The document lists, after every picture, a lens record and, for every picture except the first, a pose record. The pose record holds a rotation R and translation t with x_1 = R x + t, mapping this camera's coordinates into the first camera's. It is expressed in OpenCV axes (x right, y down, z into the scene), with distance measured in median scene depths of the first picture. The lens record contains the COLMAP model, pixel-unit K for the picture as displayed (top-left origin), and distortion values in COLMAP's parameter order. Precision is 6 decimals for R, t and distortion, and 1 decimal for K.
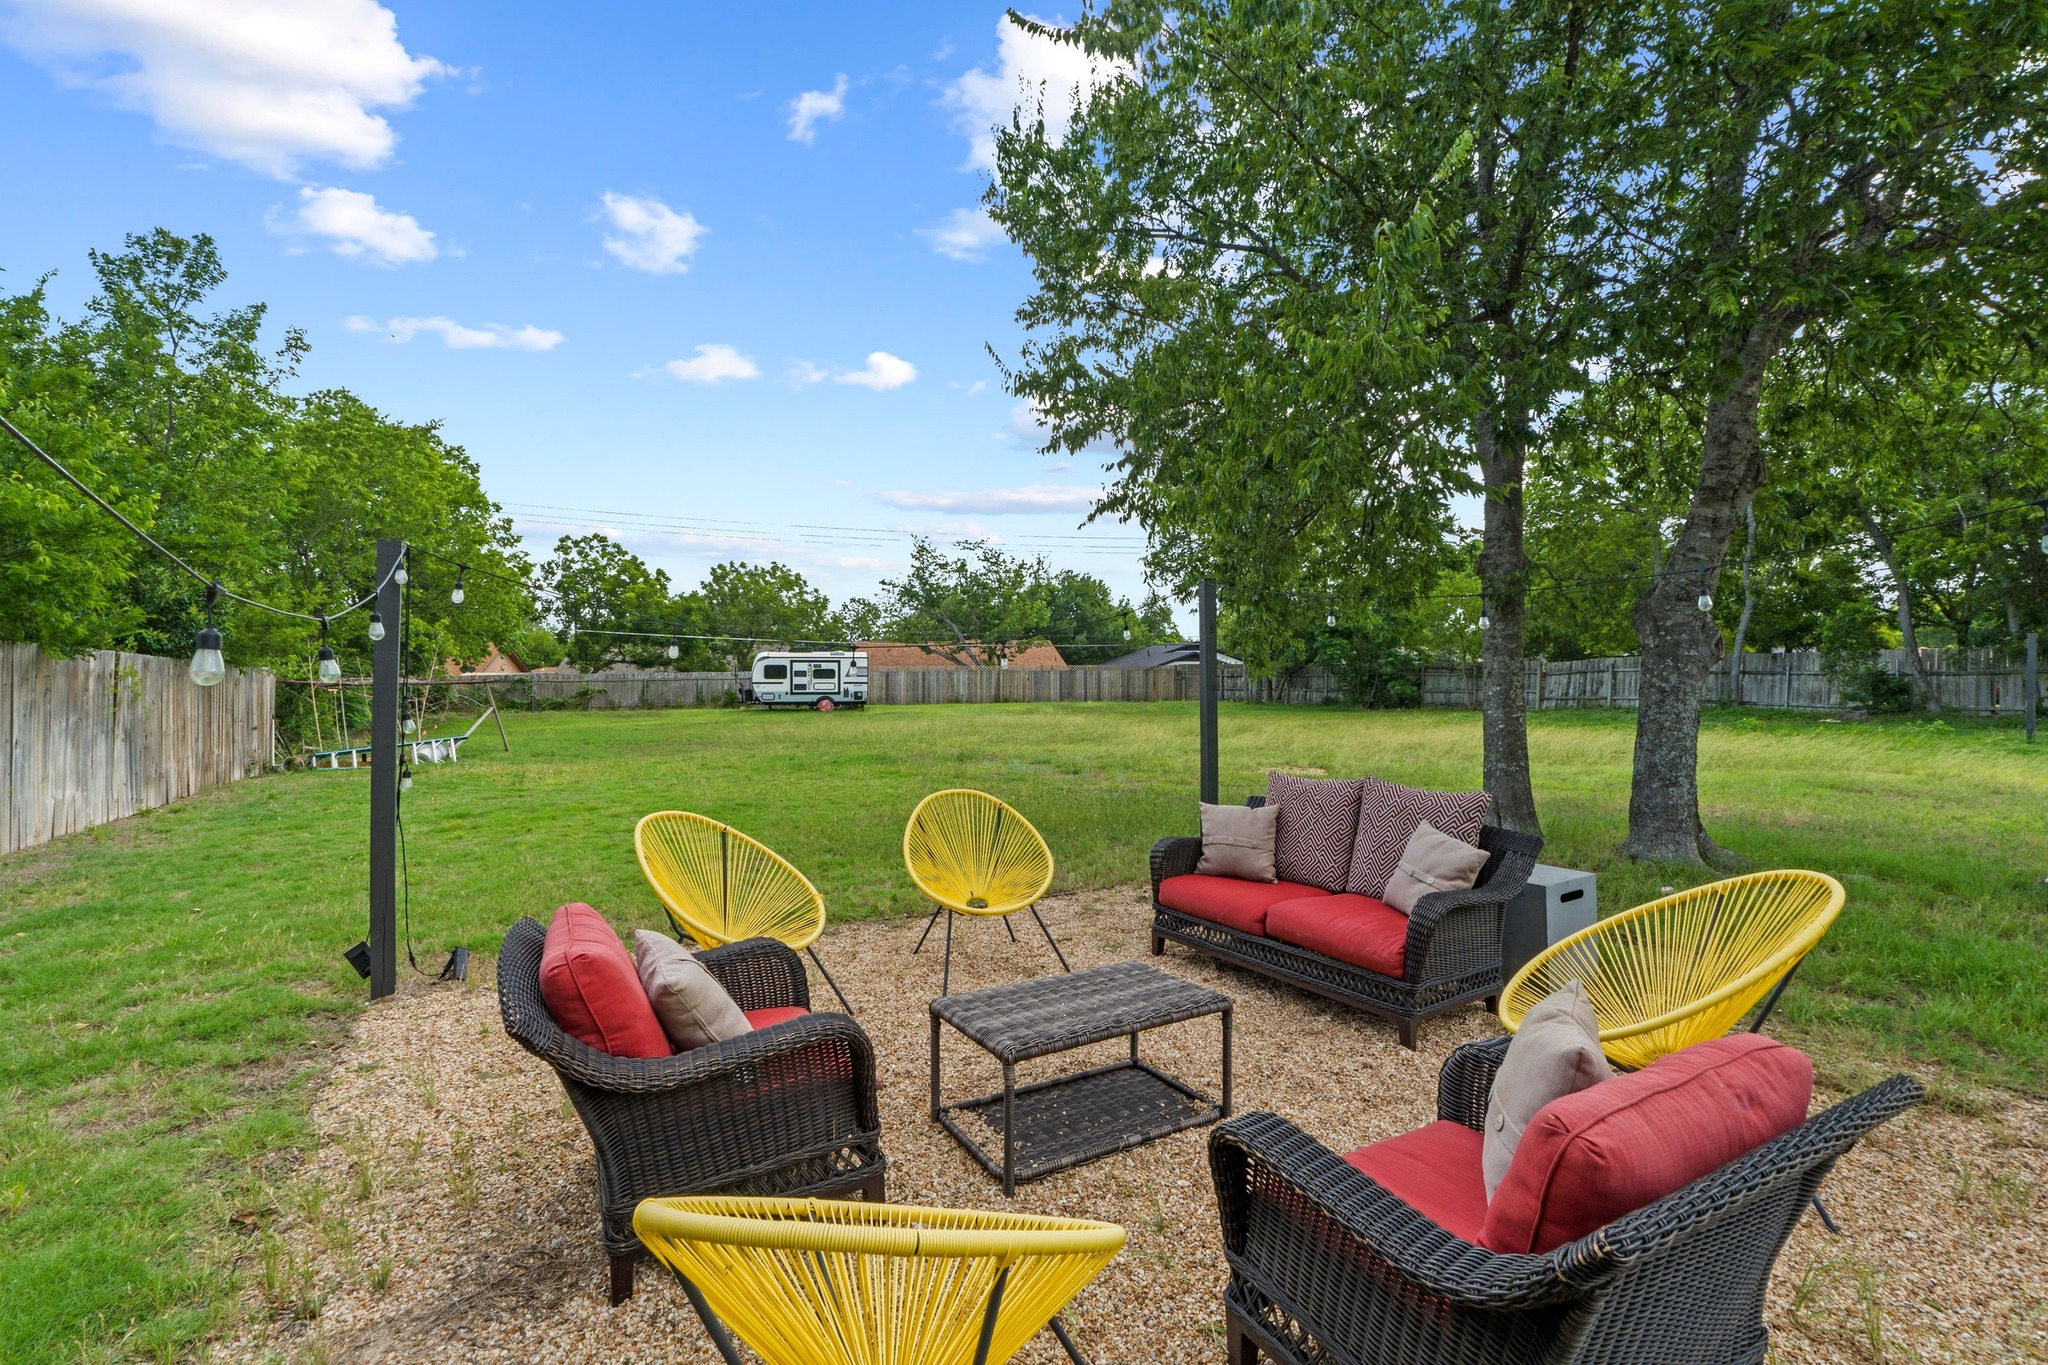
lens RADIAL K [[875.8, 0, 1030.5], [0, 875.8, 673.1], [0, 0, 1]] dist [-0.006907, 0.000286]
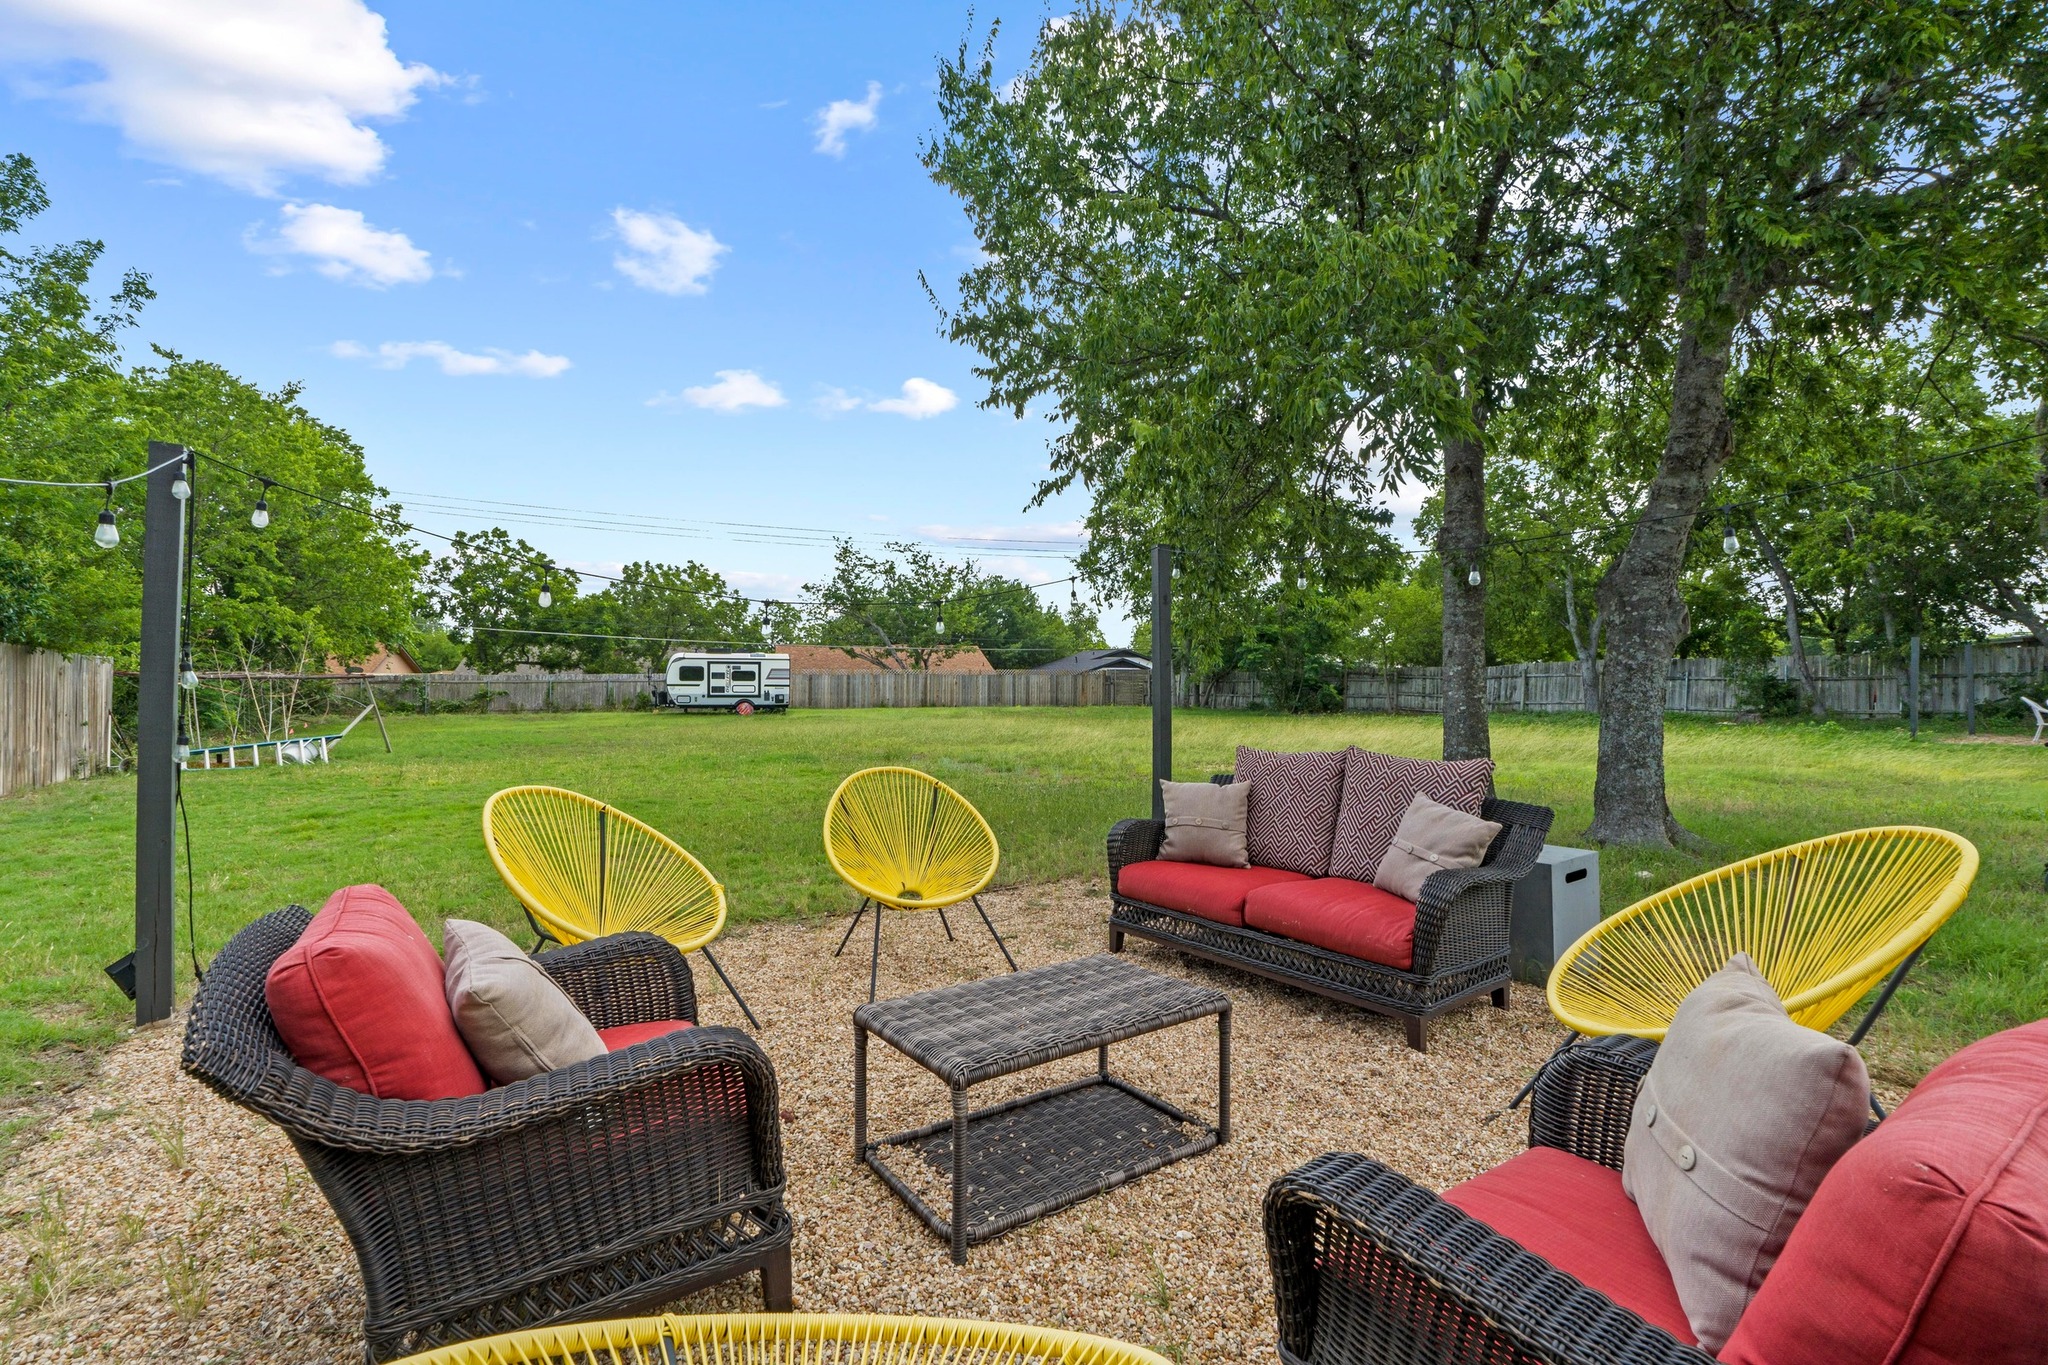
lens RADIAL K [[875.8, 0, 1026.9], [0, 875.8, 676.6], [0, 0, 1]] dist [-0.006907, 0.000286]
pose [[0.996790, 0.005251, 0.079883, -0.011933], [-0.004735, 0.999967, -0.006650, 0.039196], [-0.079915, 0.006250, 0.996782, 0.097959]]
